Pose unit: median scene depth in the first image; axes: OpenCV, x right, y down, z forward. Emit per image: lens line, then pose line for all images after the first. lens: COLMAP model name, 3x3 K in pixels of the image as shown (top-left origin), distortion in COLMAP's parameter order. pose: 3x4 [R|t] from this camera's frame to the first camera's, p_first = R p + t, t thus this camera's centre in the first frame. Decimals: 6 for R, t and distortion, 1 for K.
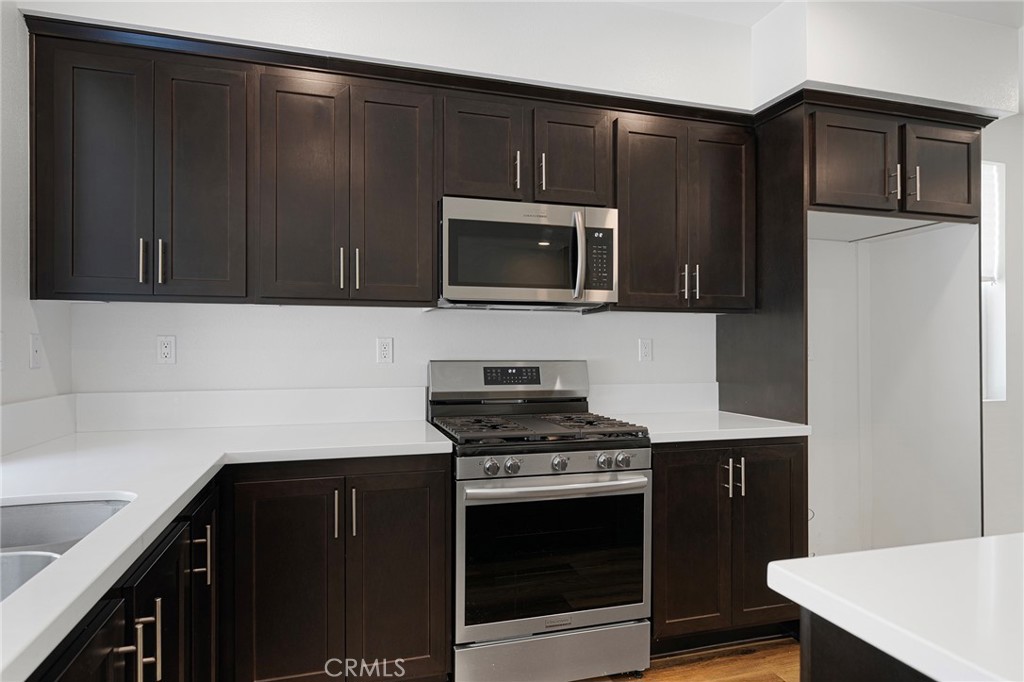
lens RADIAL K [[610.6, 0, 512.0], [0, 610.6, 341.0], [0, 0, 1]] dist [0.004601, 0.001012]
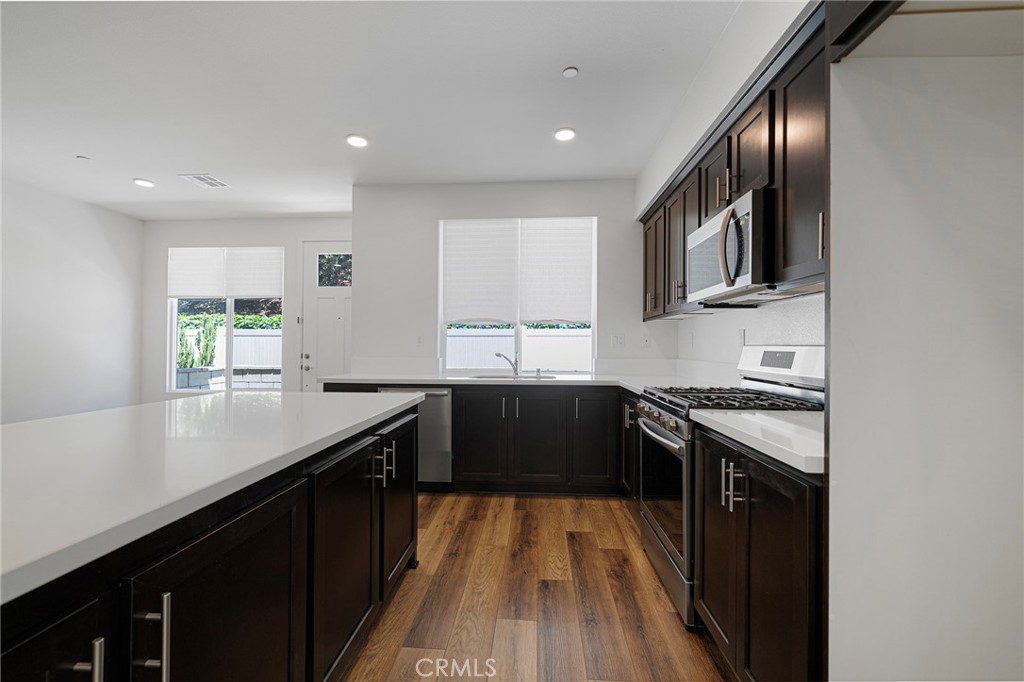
lens RADIAL K [[422.0, 0, 507.5], [0, 422.0, 340.1], [0, 0, 1]] dist [-0.001009, -0.000069]
pose [[-0.353340, -0.017336, -0.935334, 0.954137], [0.002236, 0.999810, -0.019376, 0.039310], [0.935492, -0.008938, -0.353234, 0.883649]]
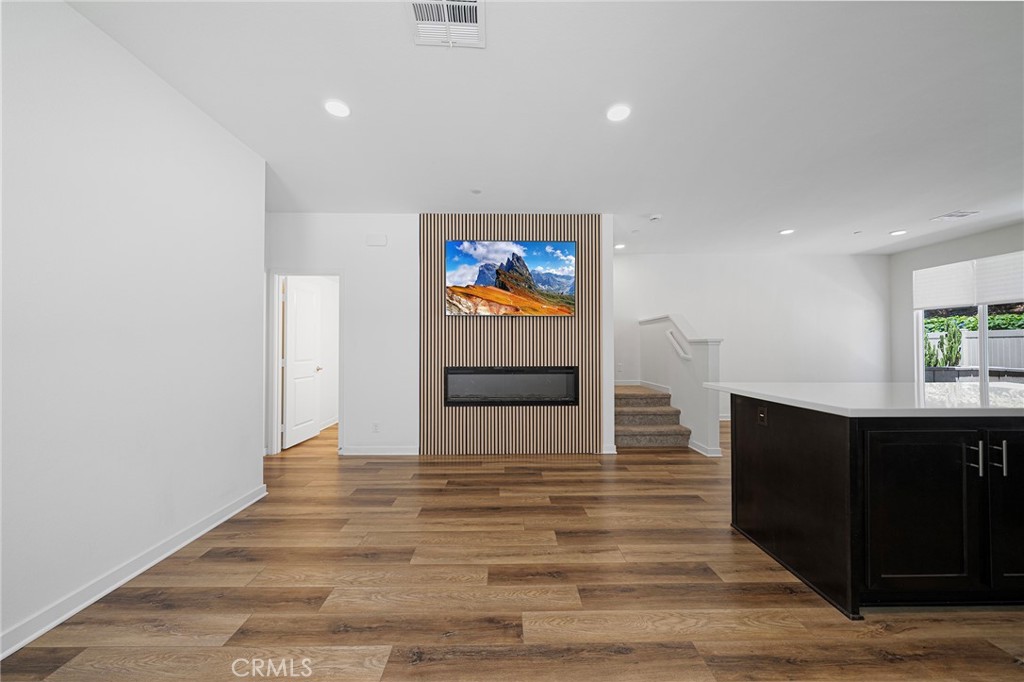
lens RADIAL K [[358.3, 0, 510.7], [0, 358.3, 341.8], [0, 0, 1]] dist [-0.000910, 0.000056]
pose [[-0.963344, 0.003997, 0.268240, 1.429269], [-0.002306, 0.999729, -0.023178, 0.042026], [-0.268260, -0.022947, -0.963073, 1.407654]]
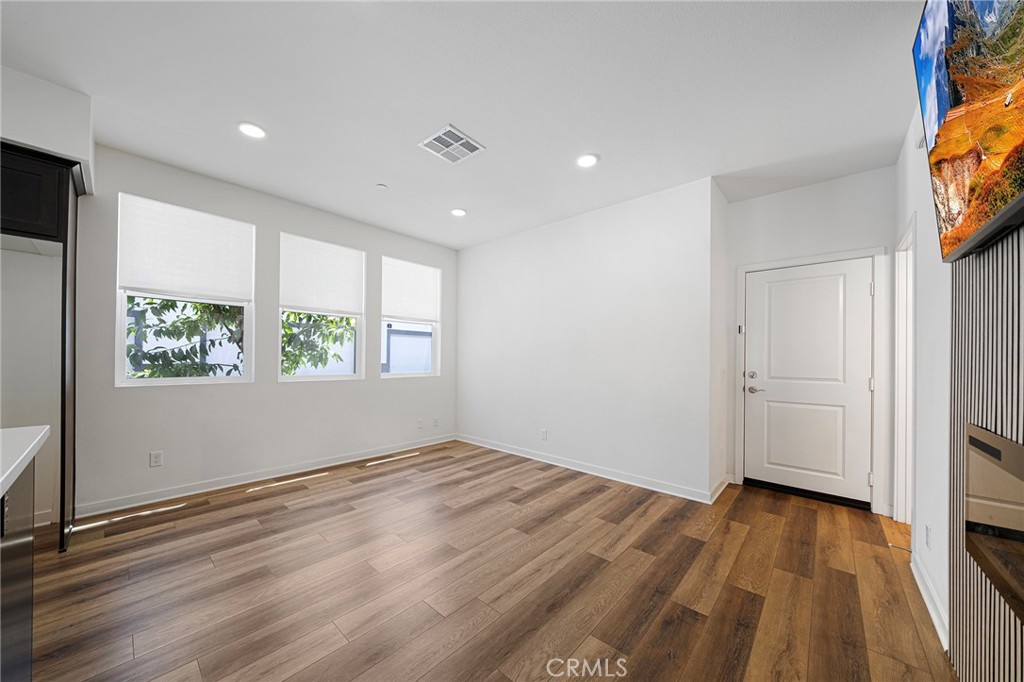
lens RADIAL K [[355.2, 0, 509.1], [0, 355.2, 356.8], [0, 0, 1]] dist [-0.000227, -0.000032]
pose [[0.855831, 0.009764, 0.517164, 1.334817], [-0.014517, 0.999881, 0.005147, 0.030596], [-0.517052, -0.011913, 0.855871, -0.118419]]
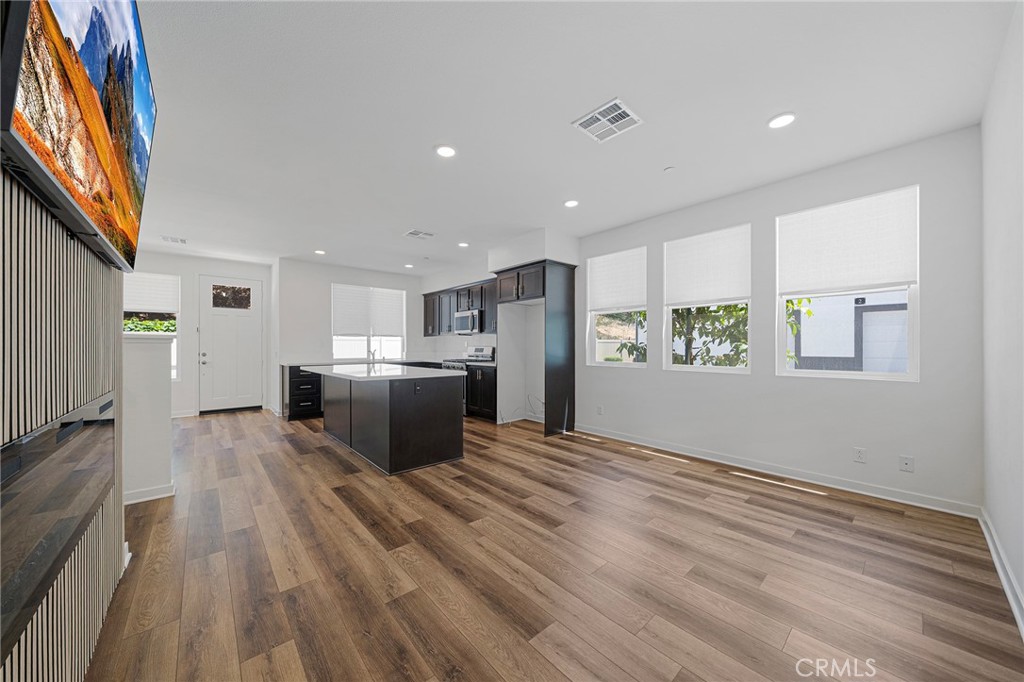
lens RADIAL K [[352.1, 0, 504.4], [0, 352.1, 346.6], [0, 0, 1]] dist [-0.001134, -0.000054]
pose [[0.405468, -0.003222, -0.914103, 2.458702], [0.007642, 0.999971, -0.000134, 0.037480], [0.914077, -0.006931, 0.405481, 0.197693]]
